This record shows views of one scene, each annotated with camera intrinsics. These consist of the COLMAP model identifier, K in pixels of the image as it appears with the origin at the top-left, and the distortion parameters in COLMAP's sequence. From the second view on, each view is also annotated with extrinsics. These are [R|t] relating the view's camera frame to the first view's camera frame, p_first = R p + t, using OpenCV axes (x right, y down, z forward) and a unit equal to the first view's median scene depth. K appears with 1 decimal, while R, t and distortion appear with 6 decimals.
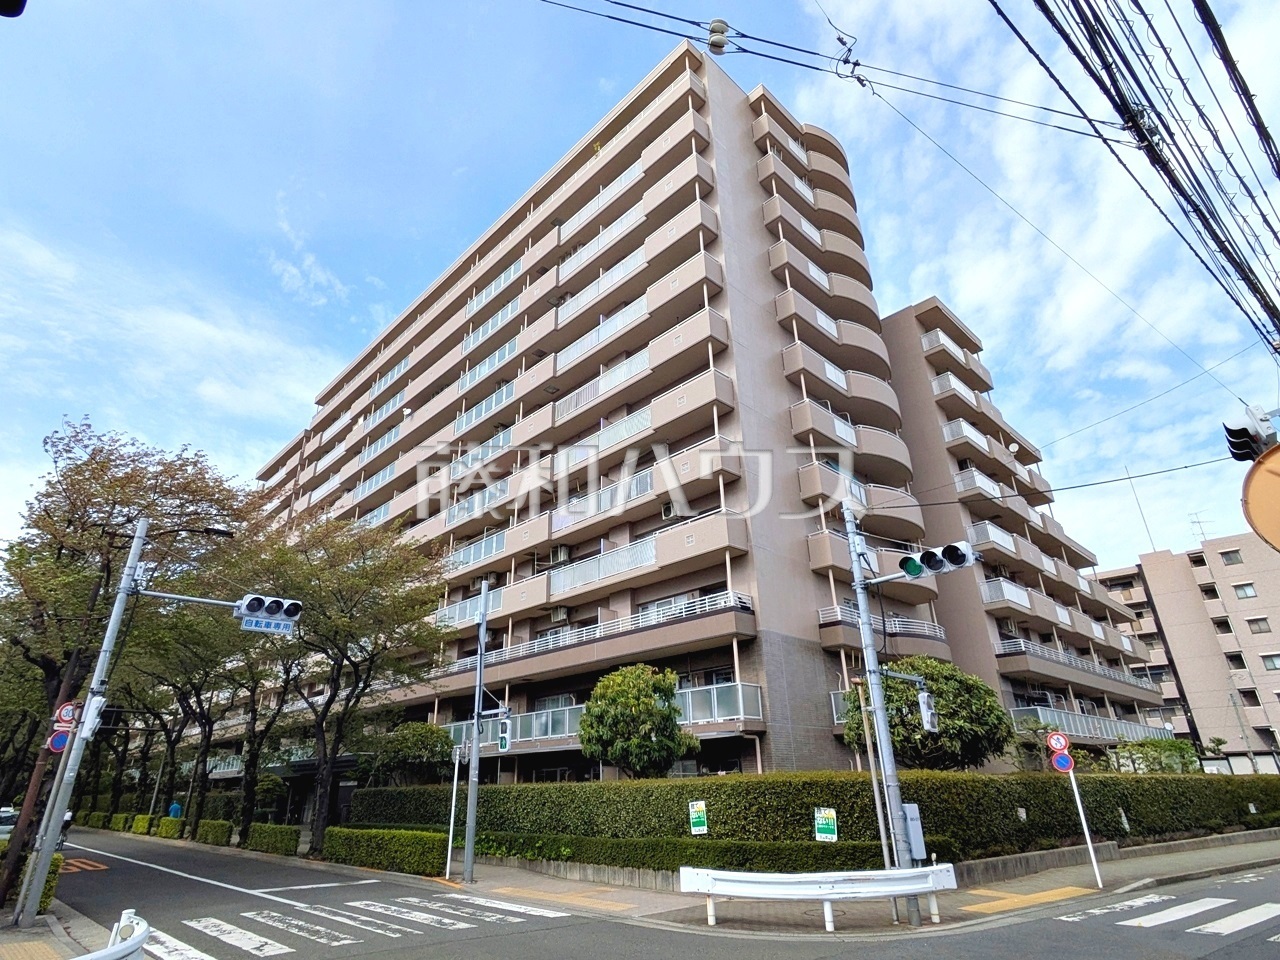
lens RADIAL K [[708.1, 0, 640.0], [0, 708.1, 480.0], [0, 0, 1]] dist [0.000384, -0.001431]
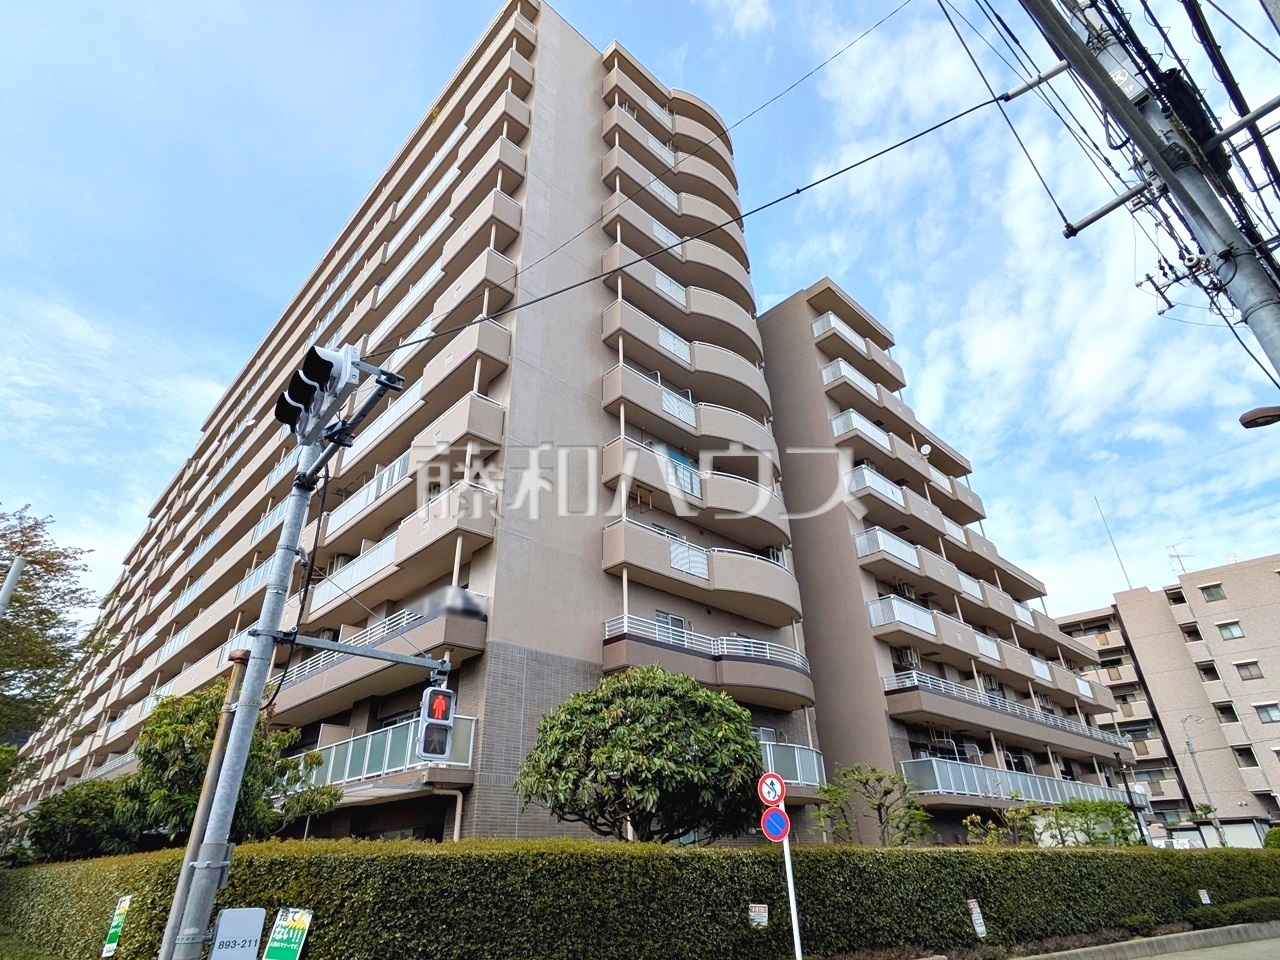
lens RADIAL K [[708.1, 0, 640.0], [0, 708.1, 480.0], [0, 0, 1]] dist [0.000384, -0.001431]
pose [[0.999948, -0.005736, -0.008427, 0.217890], [0.004966, 0.996044, -0.088727, 0.073809], [0.008903, 0.088681, 0.996020, 0.173203]]
